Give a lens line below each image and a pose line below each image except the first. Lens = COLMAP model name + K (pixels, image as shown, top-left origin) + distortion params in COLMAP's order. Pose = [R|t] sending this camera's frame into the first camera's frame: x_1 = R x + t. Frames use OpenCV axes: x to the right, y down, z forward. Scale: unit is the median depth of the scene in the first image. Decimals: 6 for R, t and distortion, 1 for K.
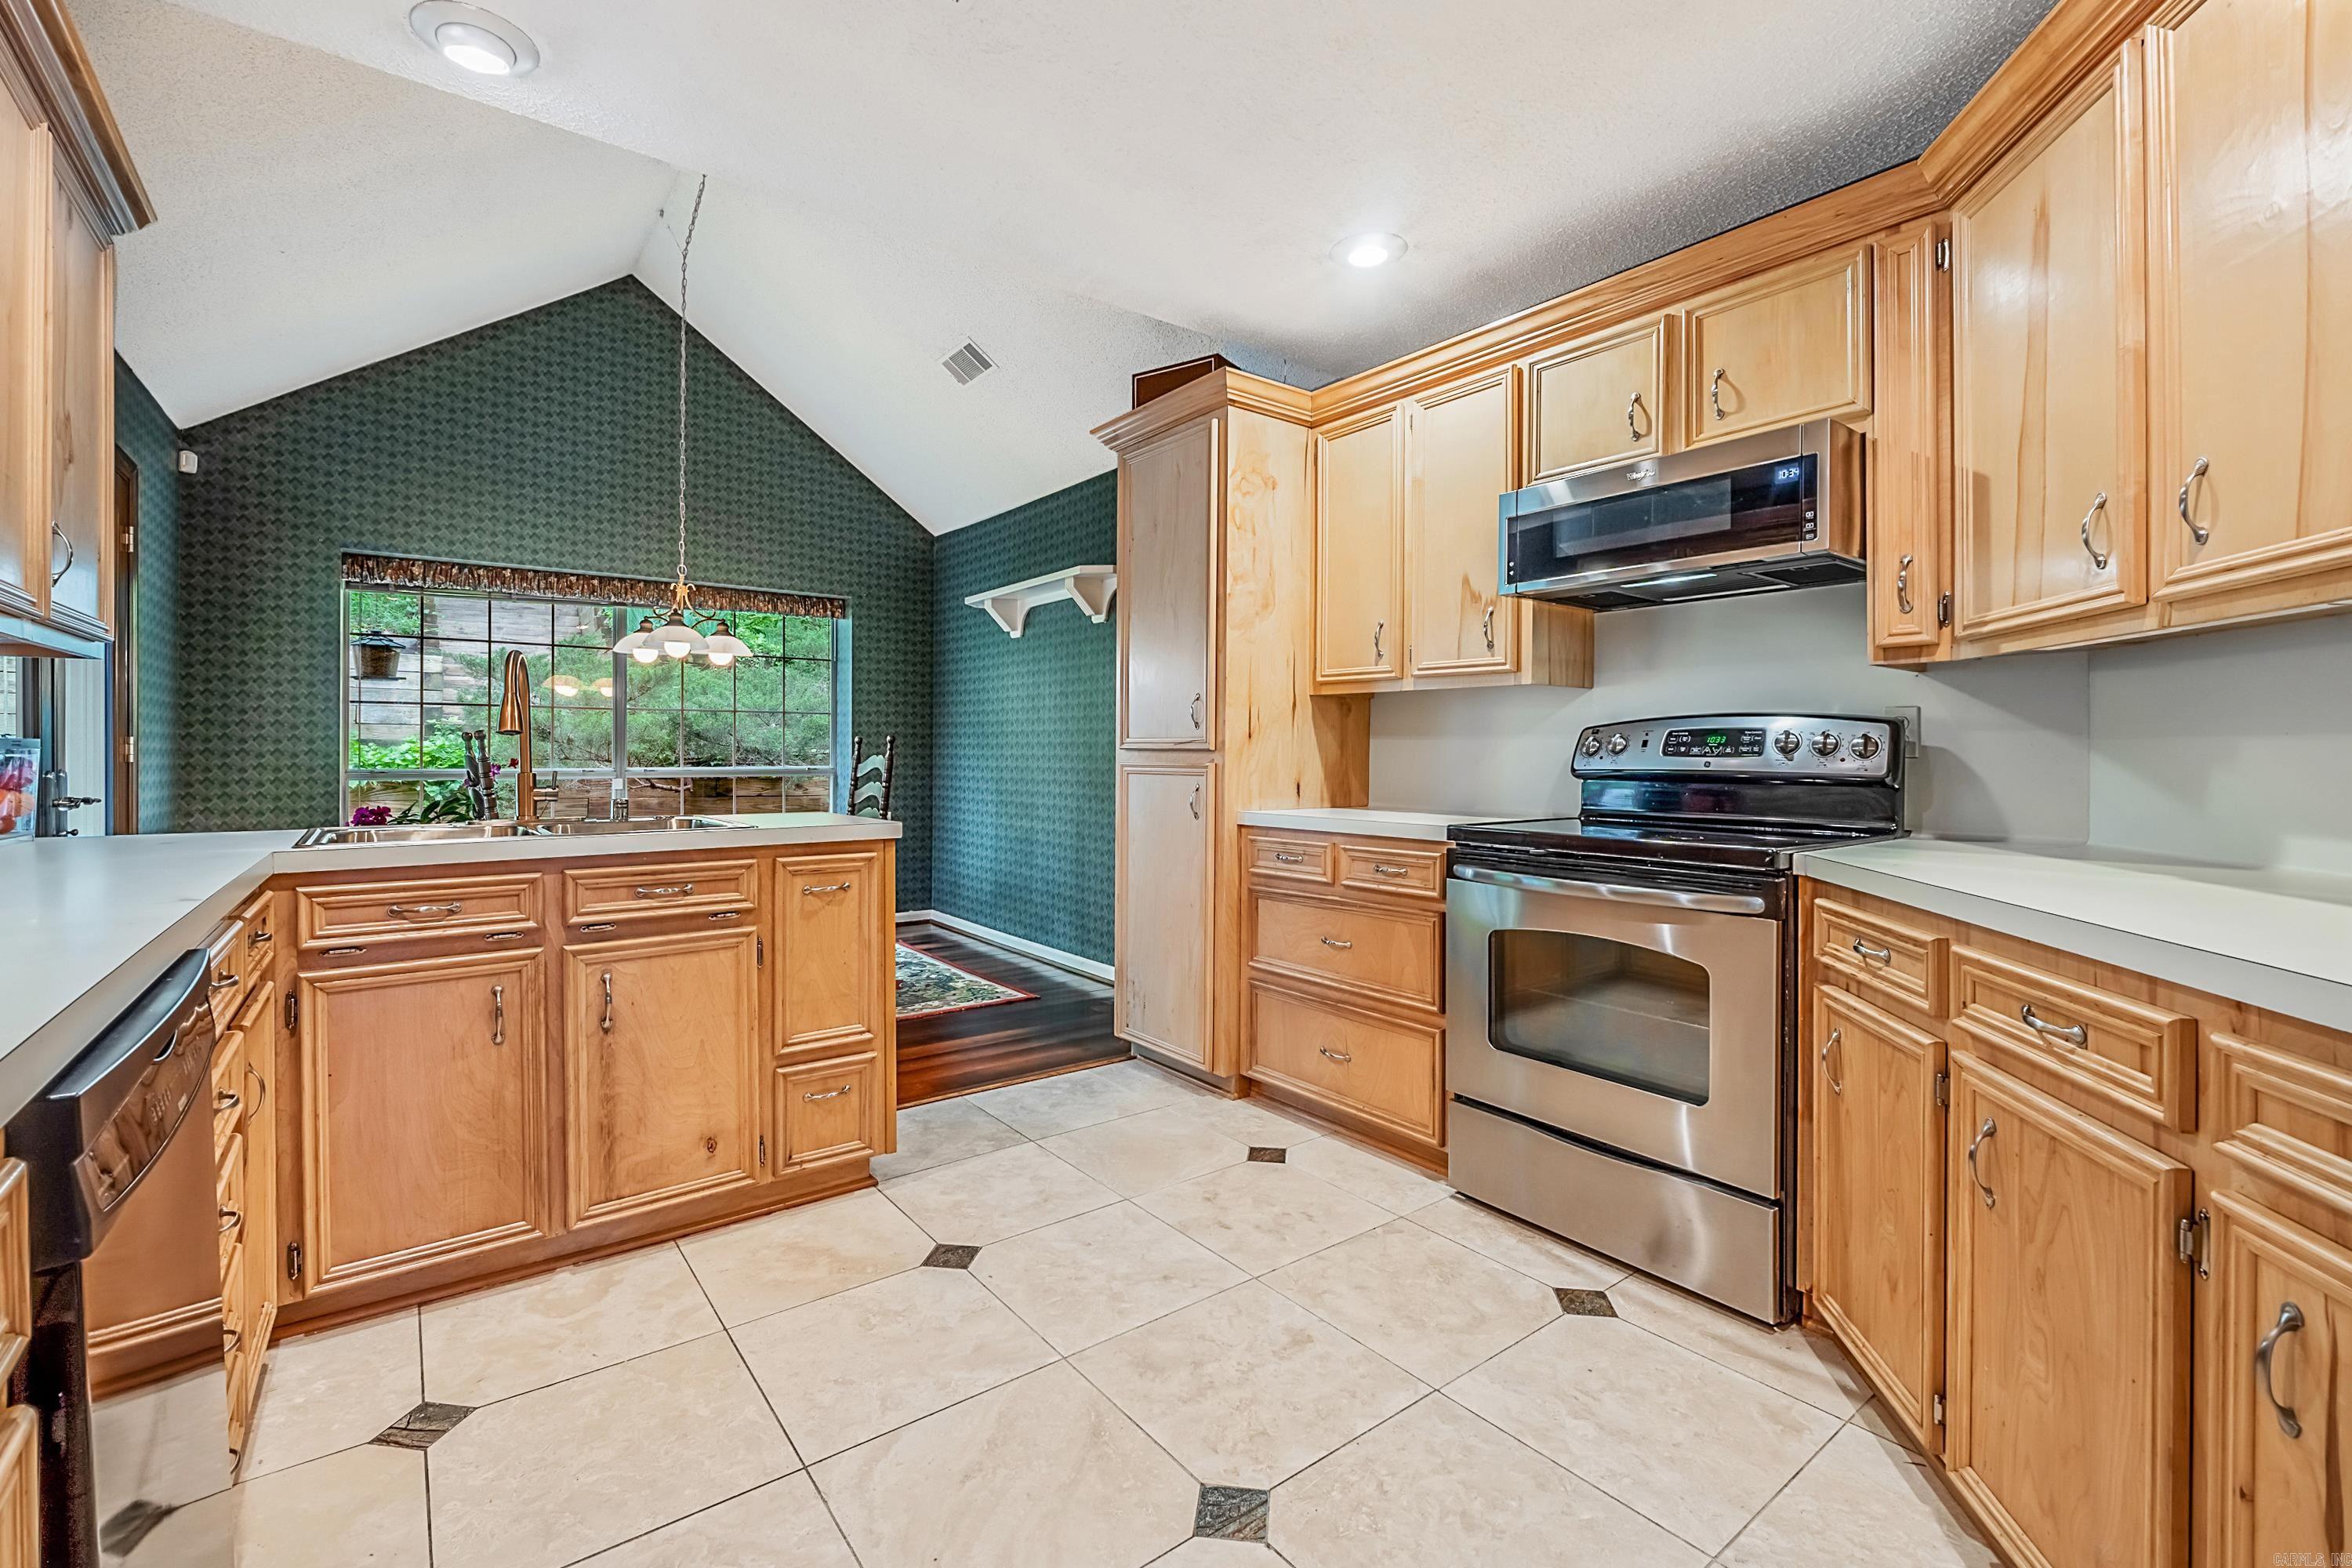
lens RADIAL K [[1017.3, 0, 1180.3], [0, 1017.3, 760.9], [0, 0, 1]] dist [-0.003802, -0.000192]
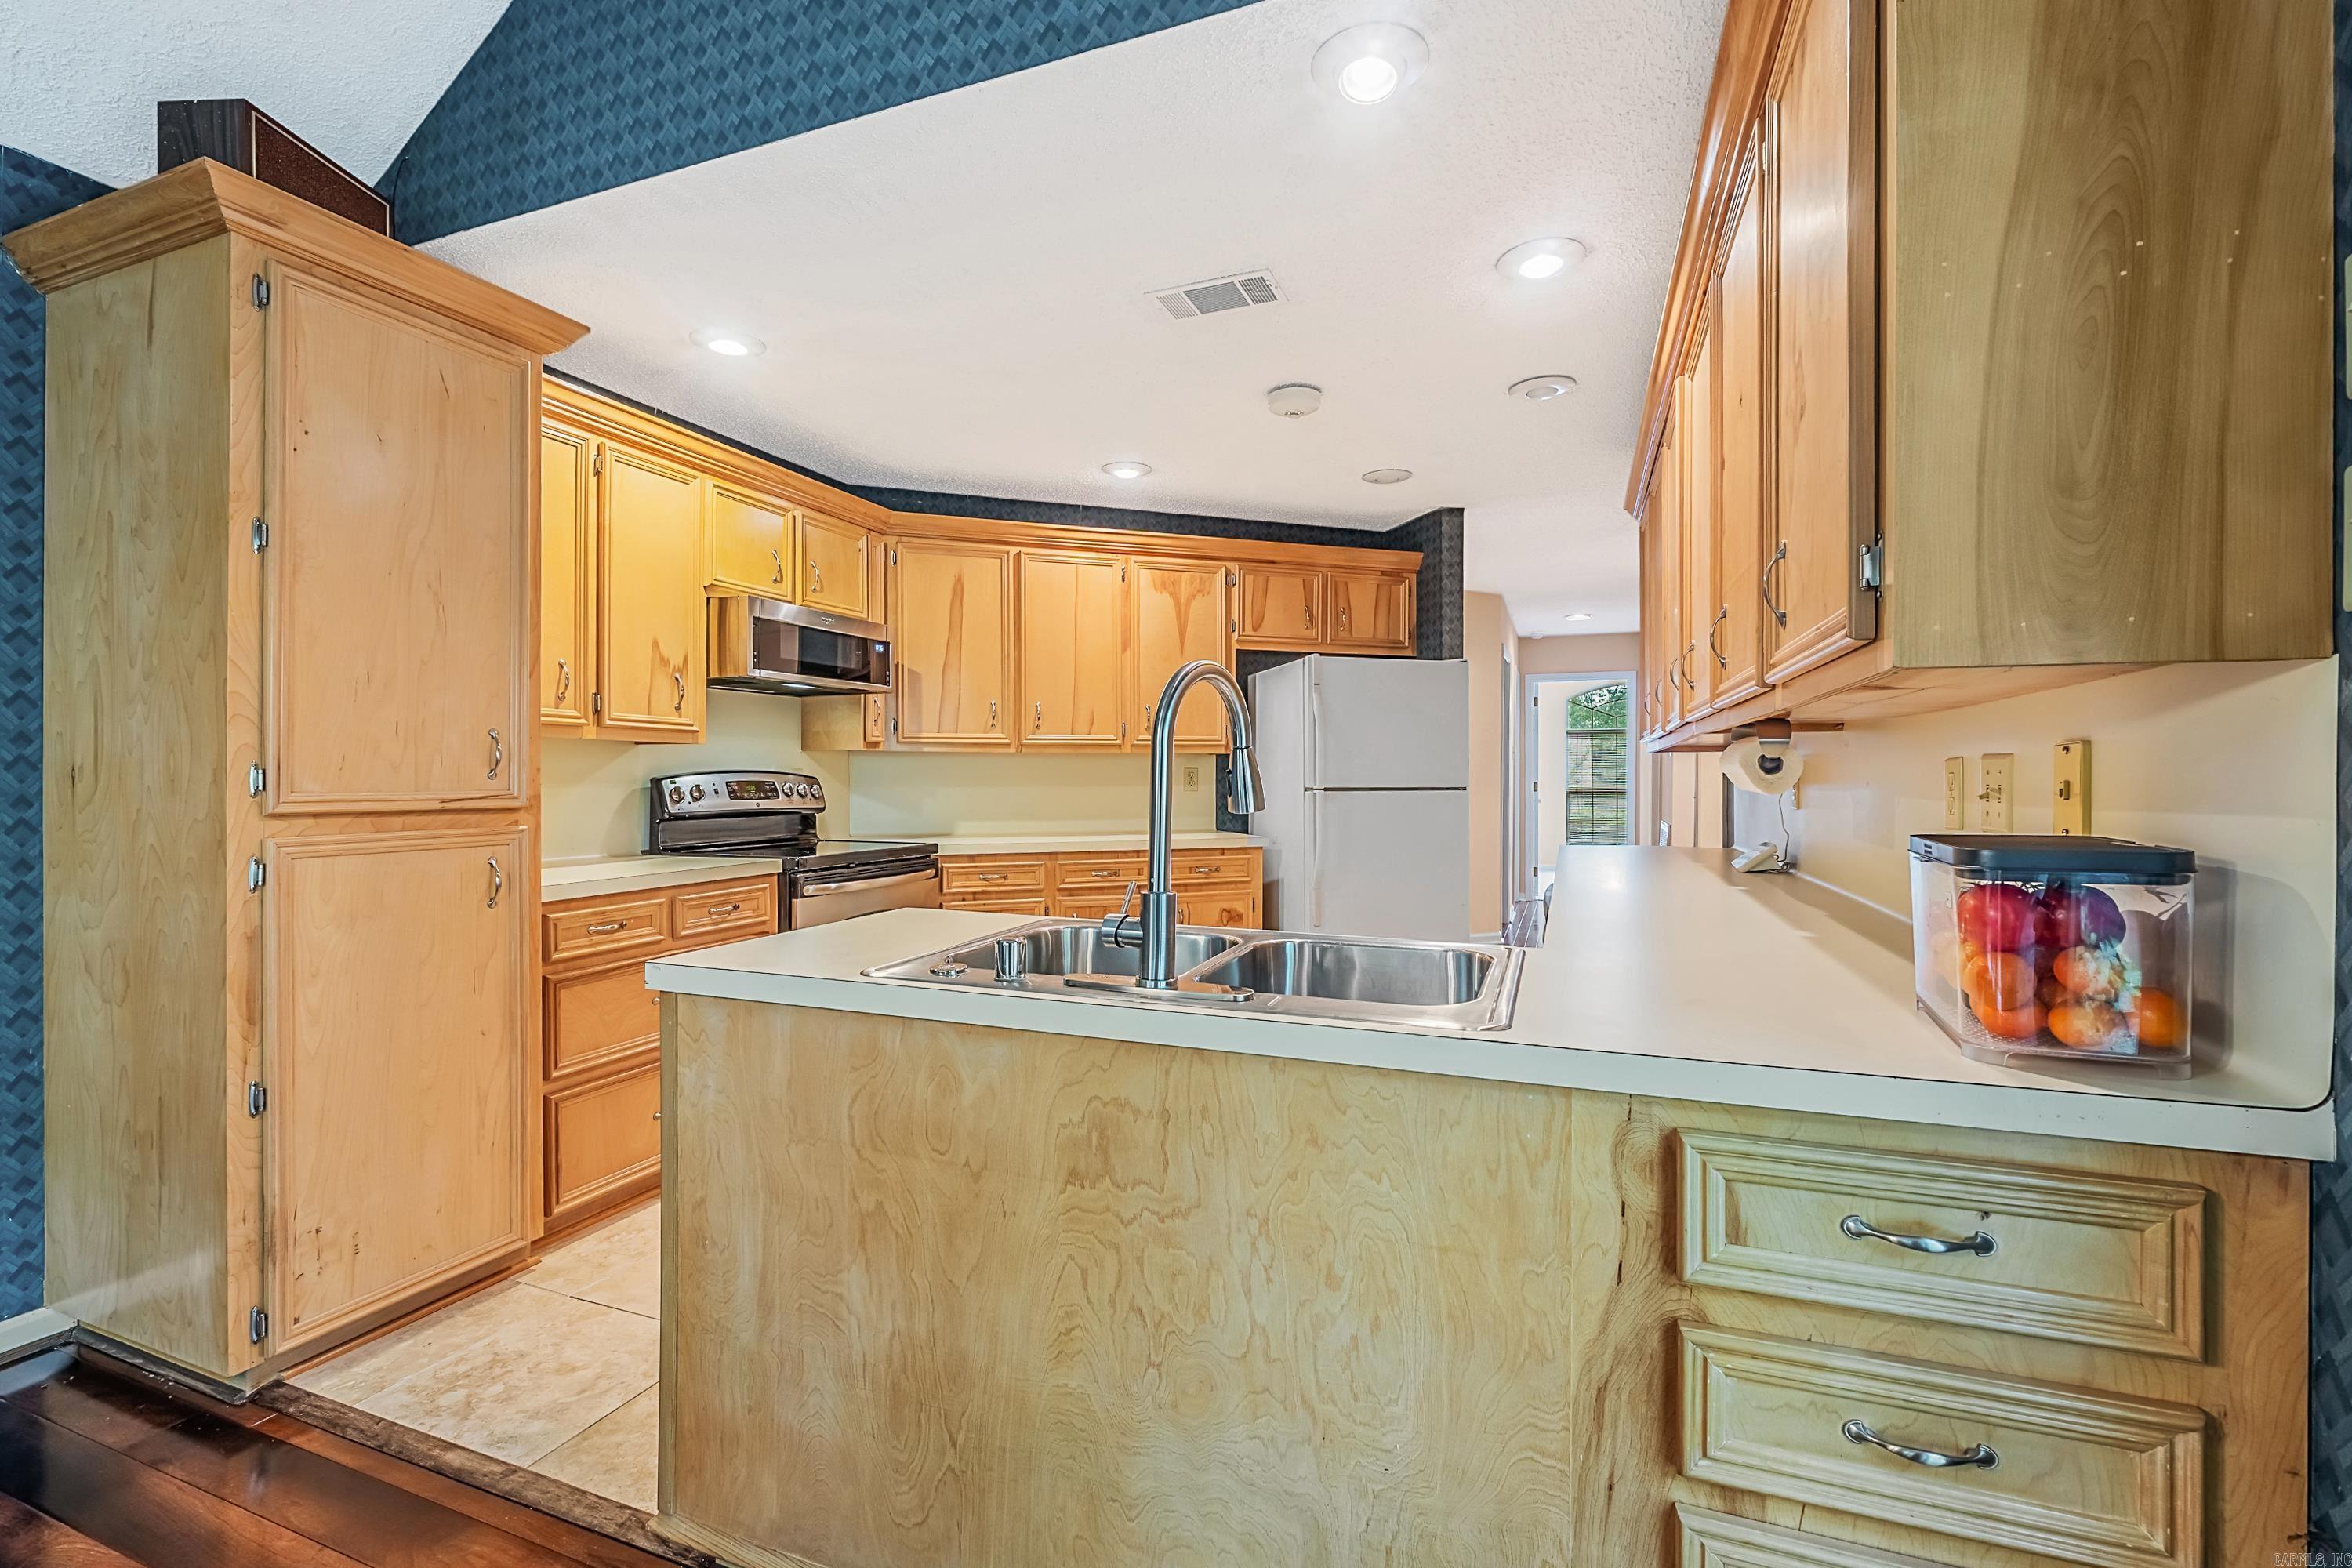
lens RADIAL K [[1017.3, 0, 1171.9], [0, 1017.3, 782.5], [0, 0, 1]] dist [-0.003802, -0.000192]
pose [[-0.511389, -0.007238, 0.859319, -0.946308], [0.007962, 0.999882, 0.013160, -0.039432], [-0.859312, 0.013572, -0.511271, 1.091919]]
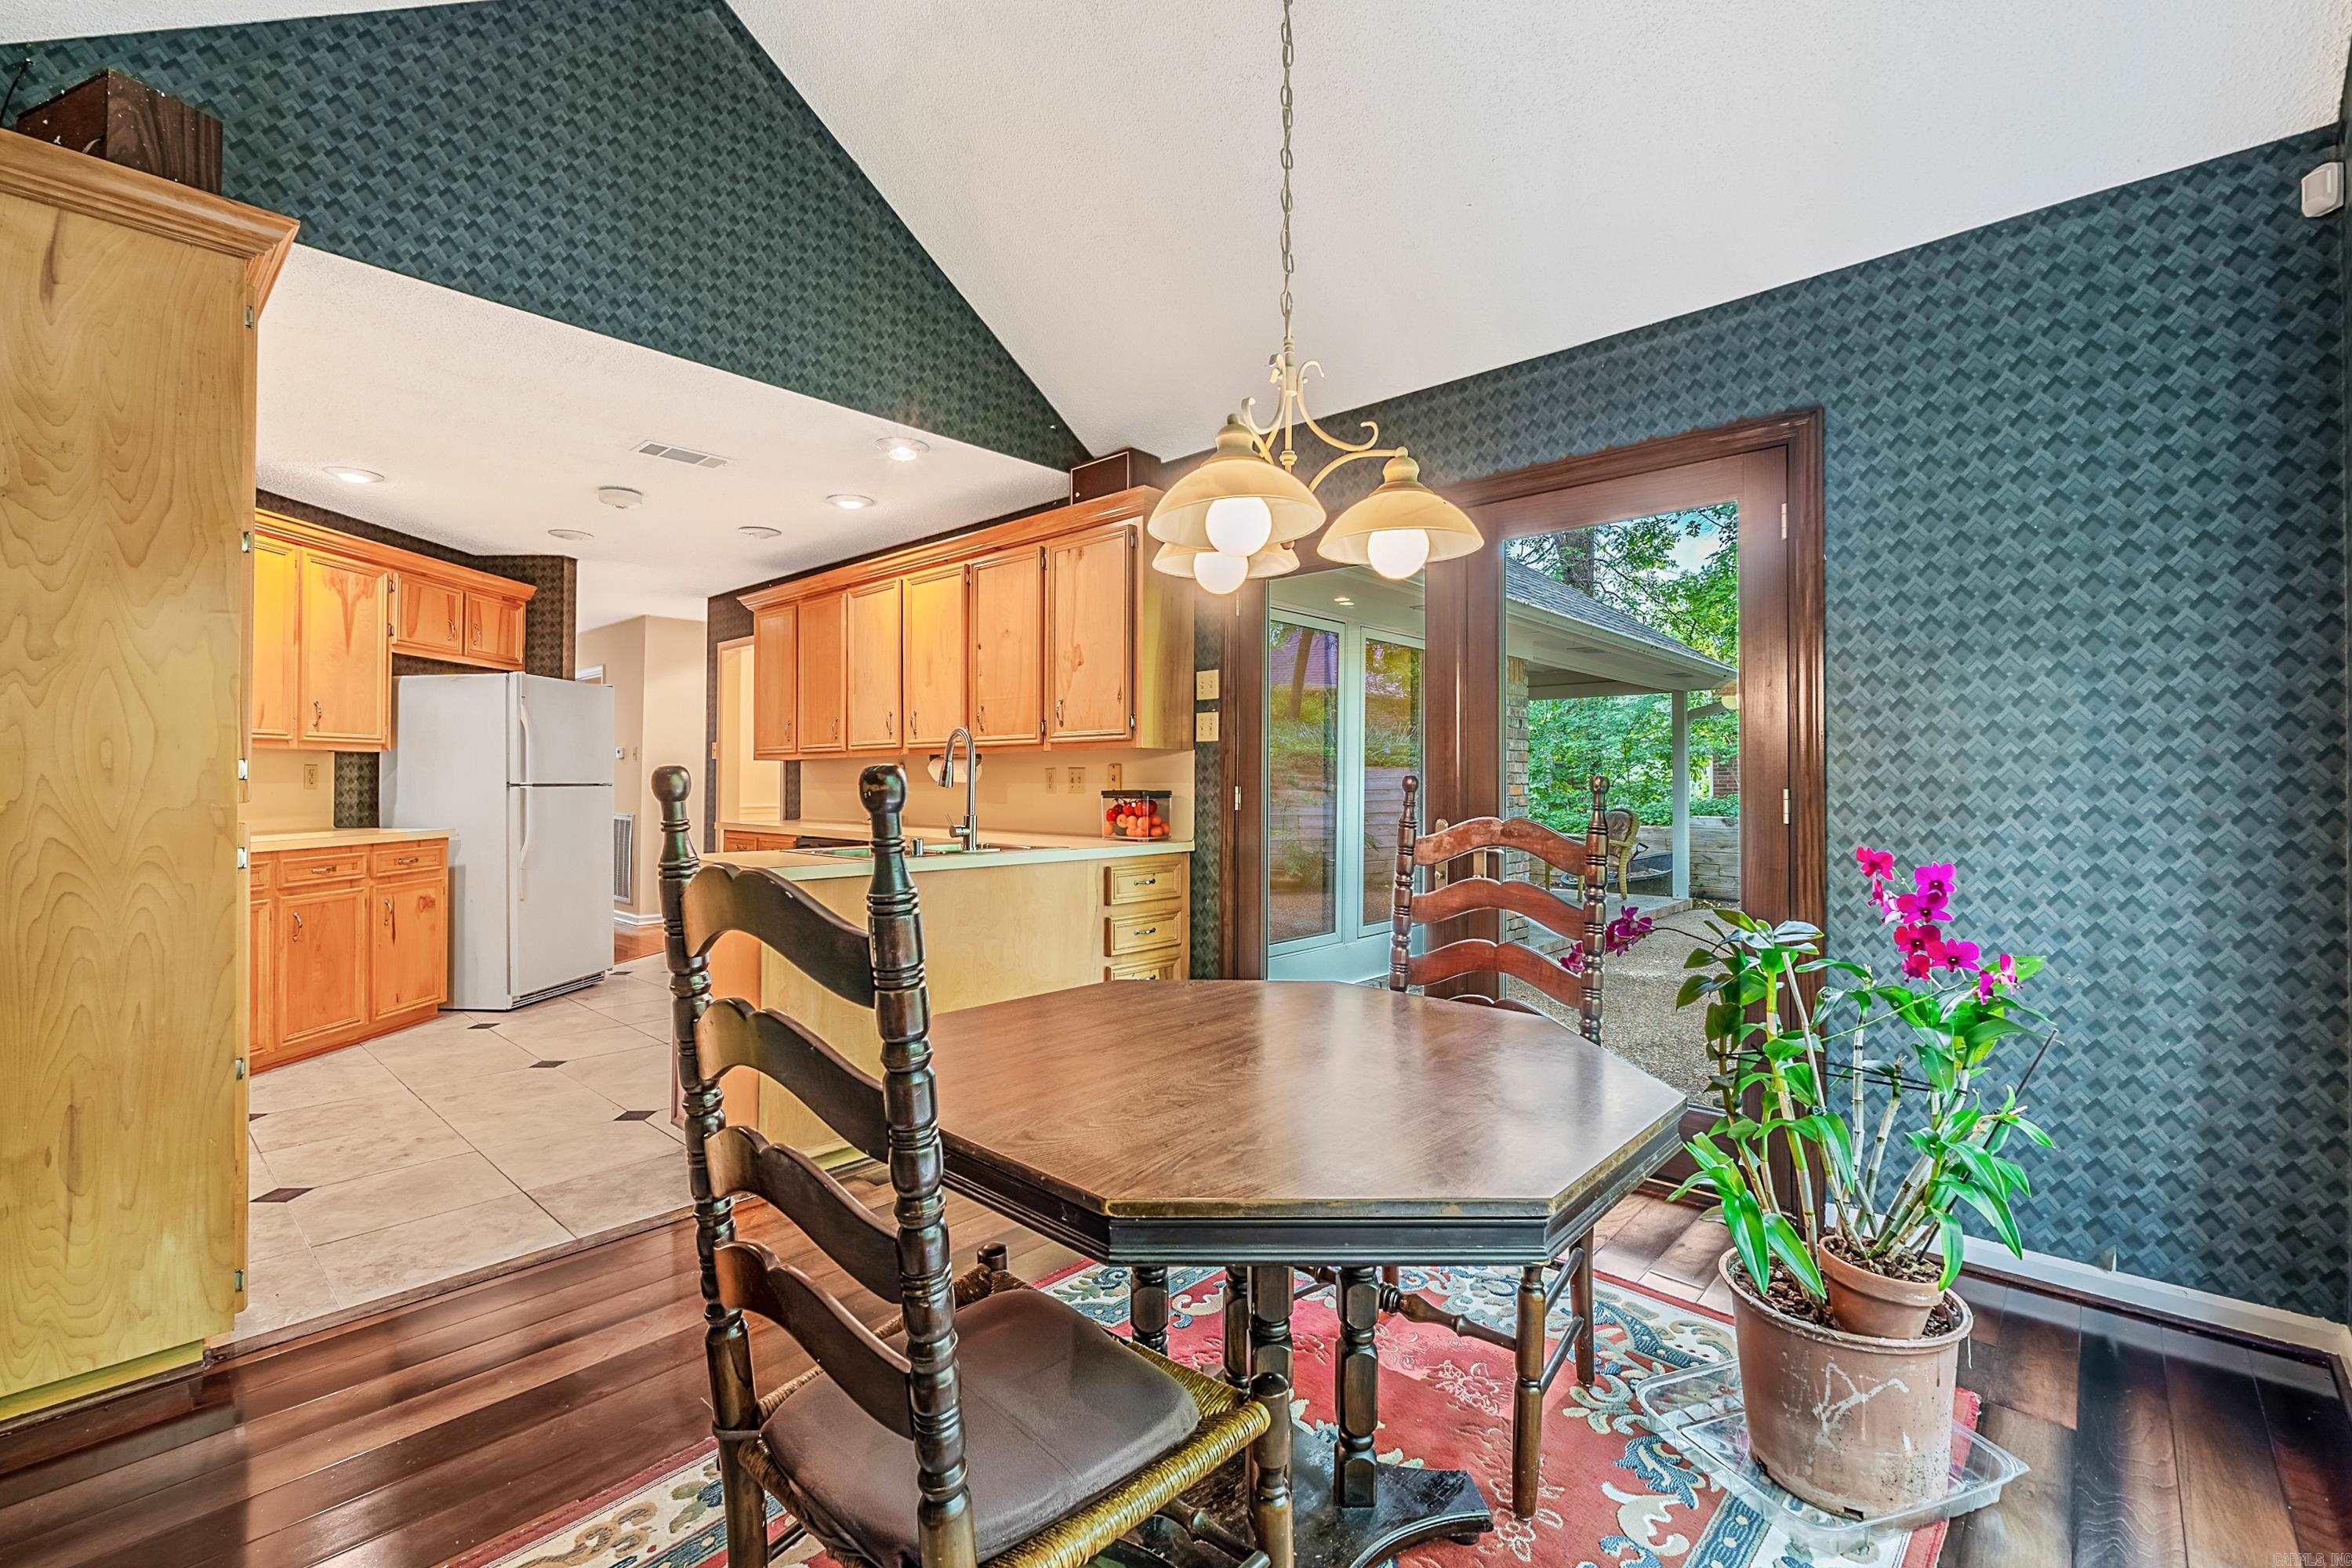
lens RADIAL K [[1017.3, 0, 1166.2], [0, 1017.3, 779.0], [0, 0, 1]] dist [-0.003802, -0.000192]
pose [[-0.986064, -0.004261, -0.166312, -0.595274], [-0.005904, 0.999939, 0.009383, -0.041933], [0.166262, 0.010234, -0.986028, 2.070036]]
